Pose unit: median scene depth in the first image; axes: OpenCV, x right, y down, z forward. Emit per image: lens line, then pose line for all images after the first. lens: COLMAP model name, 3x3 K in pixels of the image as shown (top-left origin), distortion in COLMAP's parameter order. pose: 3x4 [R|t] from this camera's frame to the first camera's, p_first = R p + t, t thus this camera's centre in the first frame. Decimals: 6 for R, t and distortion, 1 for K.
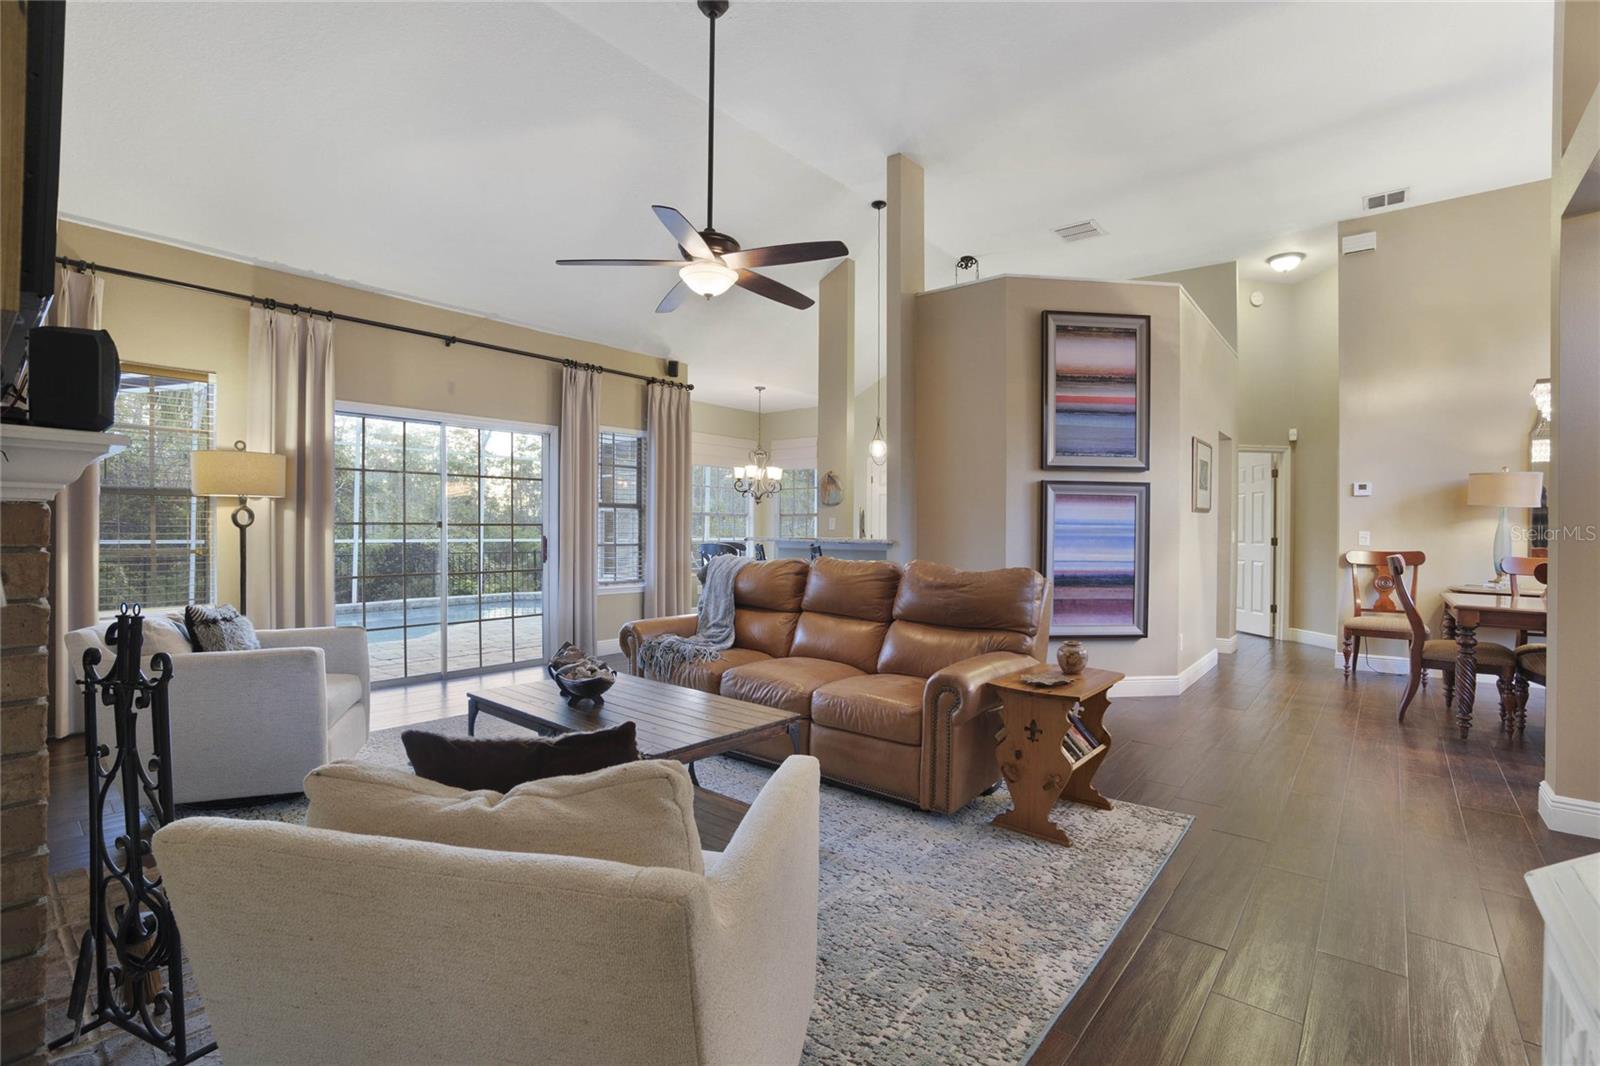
lens RADIAL K [[725.2, 0, 797.8], [0, 725.2, 532.3], [0, 0, 1]] dist [-0.063842, 0.021569]
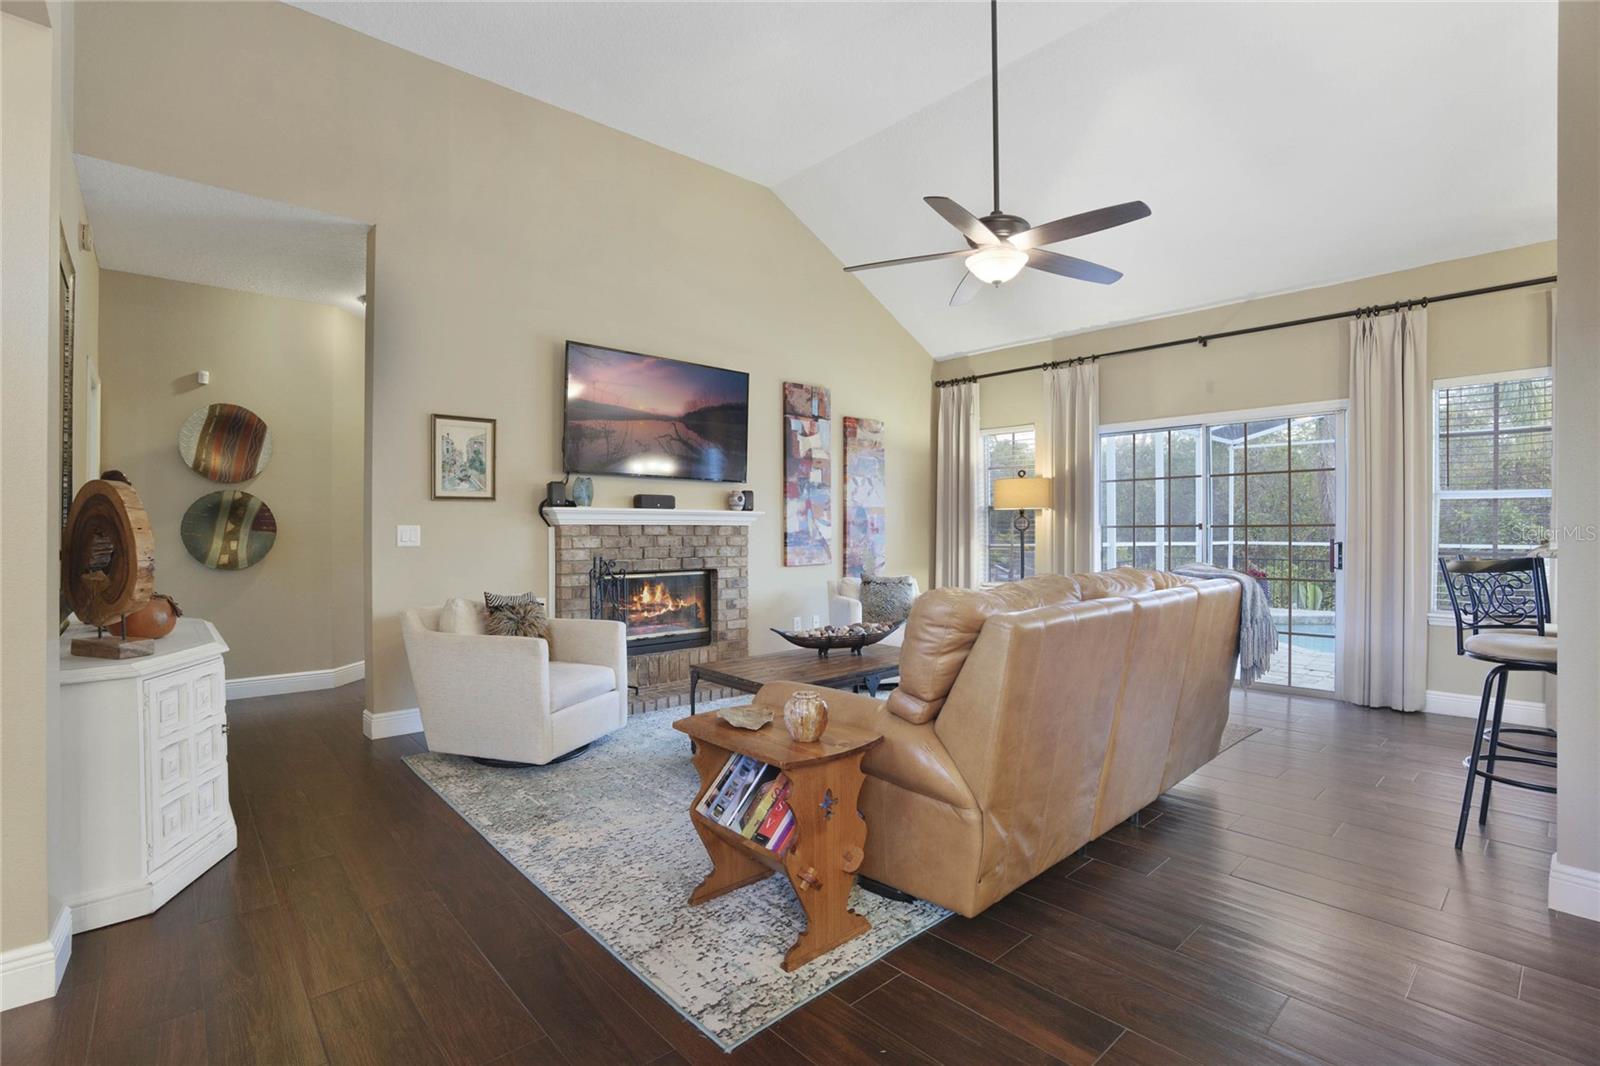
lens RADIAL K [[730.4, 0, 807.4], [0, 730.4, 532.7], [0, 0, 1]] dist [-0.066958, 0.023173]
pose [[-0.130137, -0.004023, -0.991488, 0.630565], [-0.003108, 0.999989, -0.003650, 0.003469], [0.991491, 0.002607, -0.130148, 0.650993]]
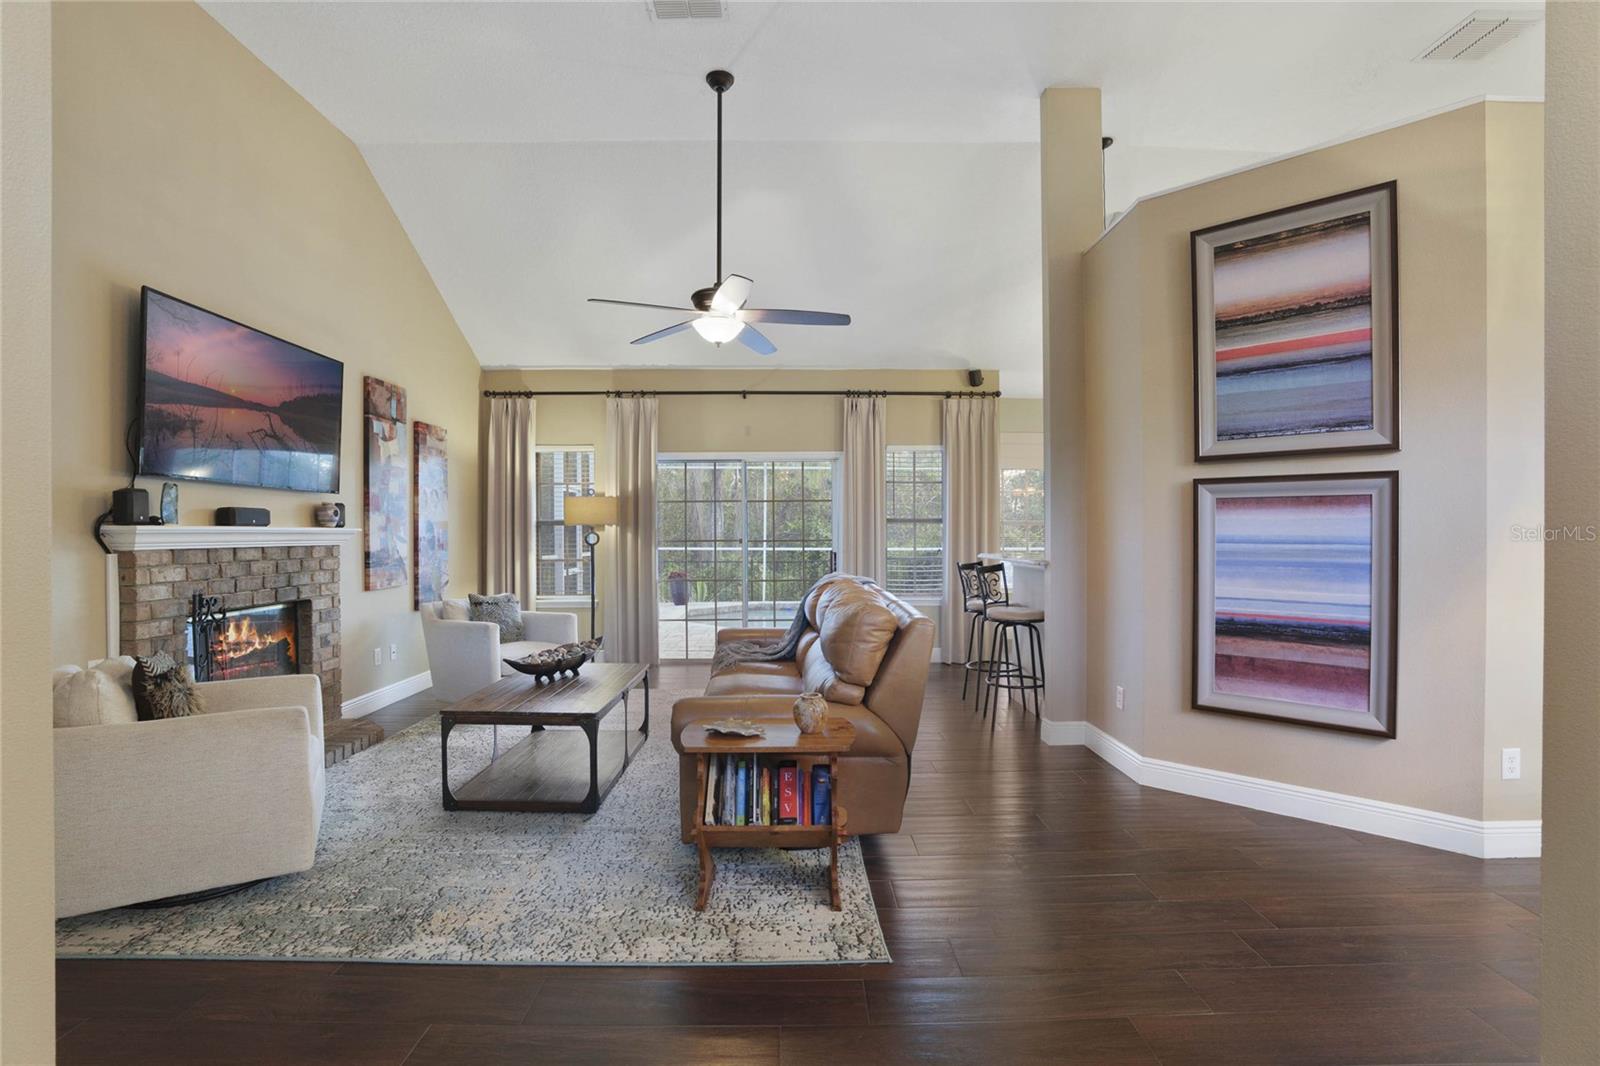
lens RADIAL K [[734.9, 0, 796.0], [0, 734.9, 538.3], [0, 0, 1]] dist [-0.068527, 0.024879]
pose [[0.649614, -0.003160, -0.760258, 0.609216], [0.004596, 0.999989, -0.000228, -0.016996], [0.760250, -0.003346, 0.649622, 0.259633]]
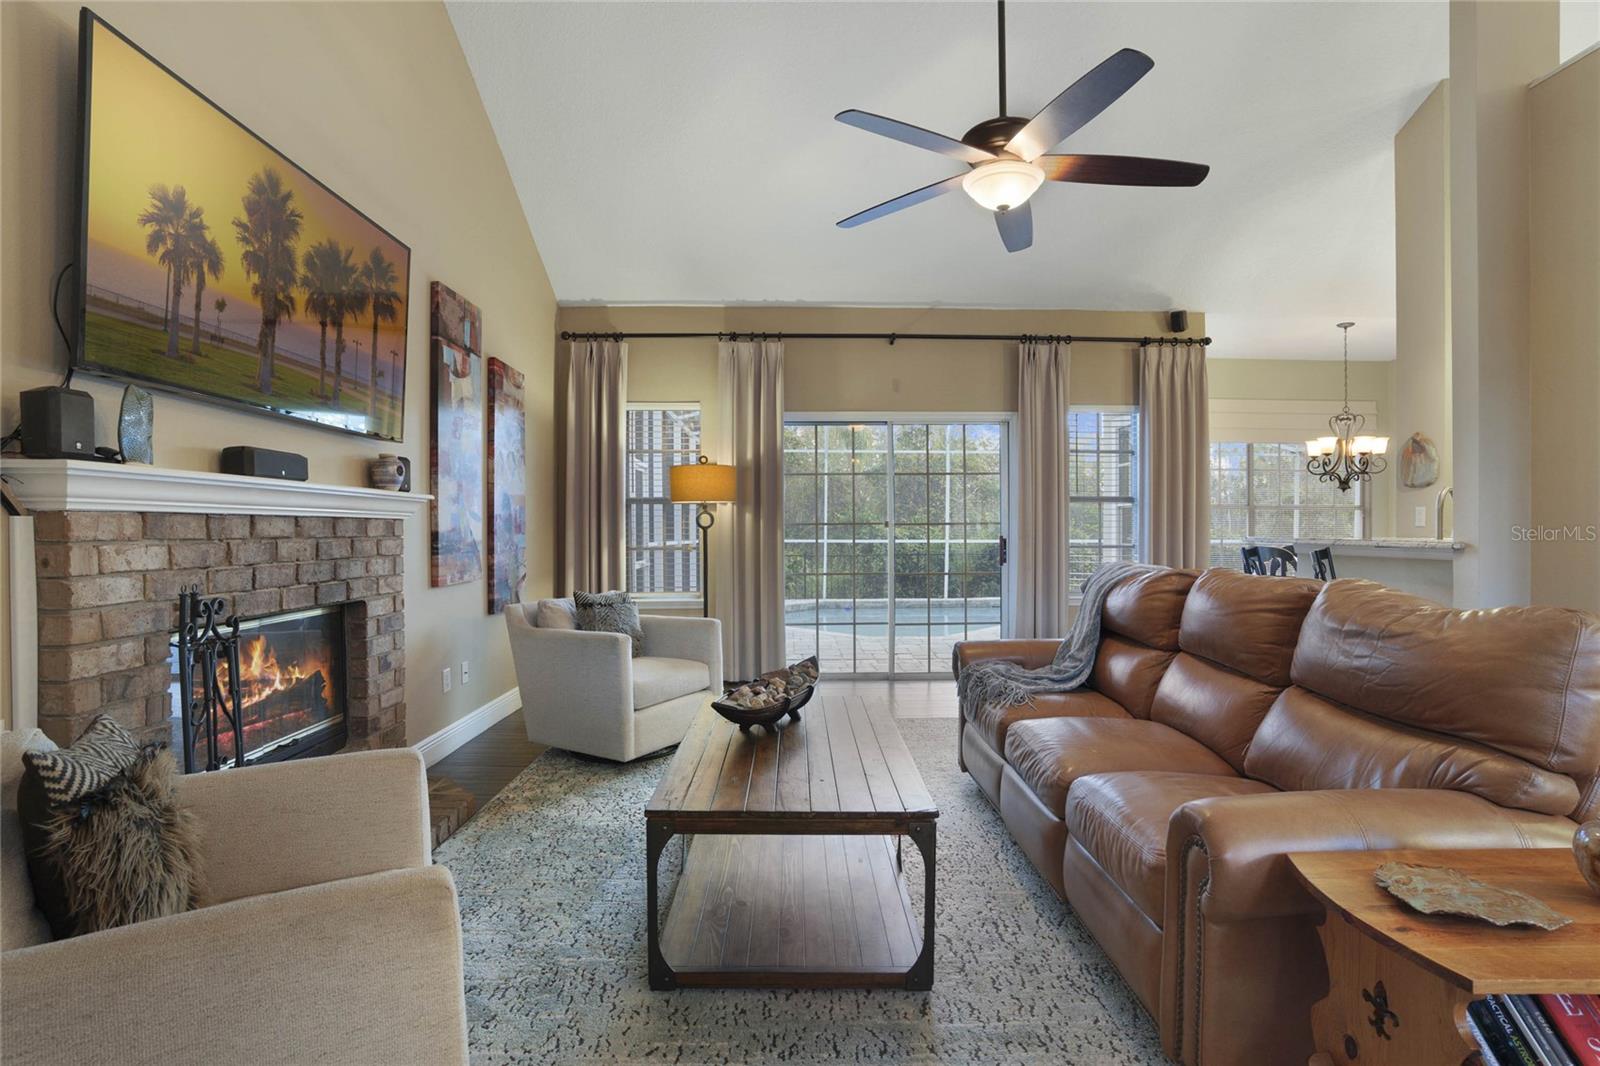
lens RADIAL K [[739.9, 0, 799.9], [0, 739.9, 536.7], [0, 0, 1]] dist [-0.069803, 0.025608]
pose [[0.650748, -0.000493, -0.759294, 0.225960], [0.003303, 0.999992, 0.002181, 0.003620], [0.759287, -0.003927, 0.650744, 0.264681]]
